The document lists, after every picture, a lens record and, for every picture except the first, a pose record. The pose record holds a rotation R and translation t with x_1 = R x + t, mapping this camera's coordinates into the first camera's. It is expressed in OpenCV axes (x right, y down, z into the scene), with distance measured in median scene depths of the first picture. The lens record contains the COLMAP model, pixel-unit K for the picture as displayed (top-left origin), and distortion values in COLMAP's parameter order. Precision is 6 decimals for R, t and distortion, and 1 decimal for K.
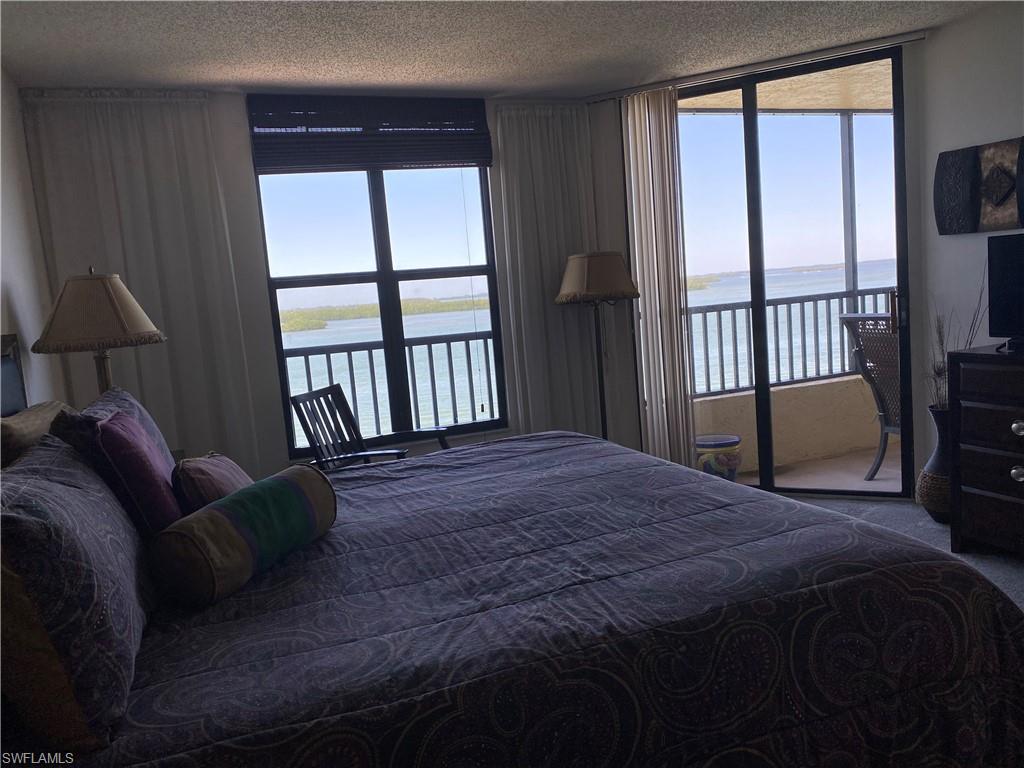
lens RADIAL K [[757.5, 0, 536.8], [0, 757.5, 384.2], [0, 0, 1]] dist [0.006352, -0.057865]
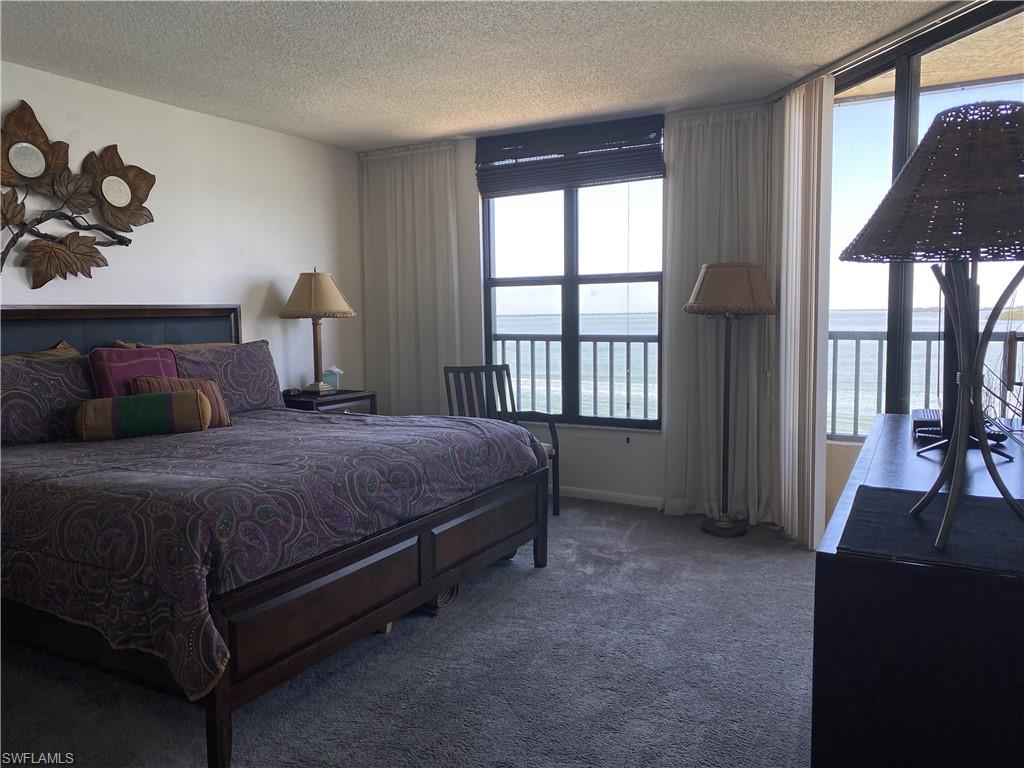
lens RADIAL K [[763.9, 0, 510.1], [0, 763.9, 380.1], [0, 0, 1]] dist [0.006674, -0.046159]
pose [[0.639848, 0.145606, -0.754581, 0.653953], [-0.120497, 0.988751, 0.088616, -0.083491], [0.758996, 0.034224, 0.650195, 0.172367]]
